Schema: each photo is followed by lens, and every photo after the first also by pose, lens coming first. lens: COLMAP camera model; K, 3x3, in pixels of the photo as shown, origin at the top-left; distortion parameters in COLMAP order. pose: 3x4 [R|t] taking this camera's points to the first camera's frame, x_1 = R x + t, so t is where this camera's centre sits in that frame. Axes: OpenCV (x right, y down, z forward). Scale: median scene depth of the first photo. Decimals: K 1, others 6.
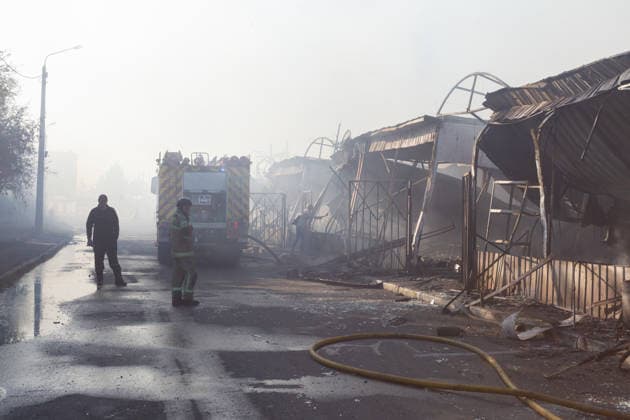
lens RADIAL K [[676.3, 0, 315.0], [0, 676.3, 210.0], [0, 0, 1]] dist [-0.007165, -0.004572]
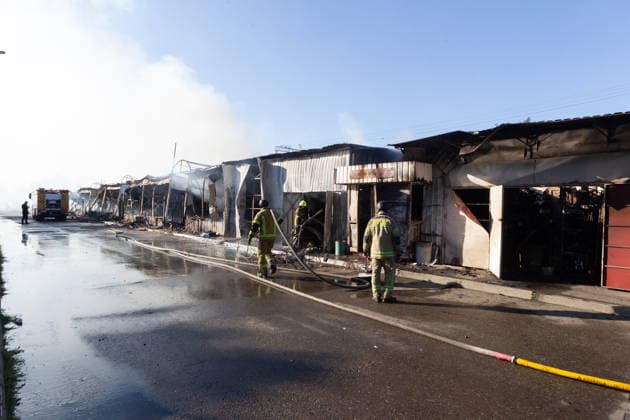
lens RADIAL K [[375.8, 0, 315.0], [0, 375.8, 210.0], [0, 0, 1]] dist [-0.003986, 0.000625]
pose [[0.890438, -0.004890, 0.455078, 0.154720], [-0.003597, 0.999835, 0.017780, -0.013296], [-0.455090, -0.017469, 0.890274, -1.310427]]
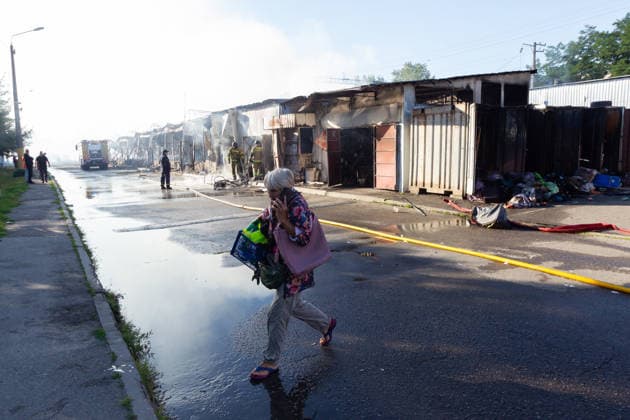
lens RADIAL K [[484.6, 0, 315.0], [0, 484.6, 210.0], [0, 0, 1]] dist [-0.006376, -0.004128]
pose [[0.961978, -0.082528, 0.260362, 0.282926], [0.047370, 0.989224, 0.138537, -0.011348], [-0.268989, -0.120936, 0.955520, -1.926326]]
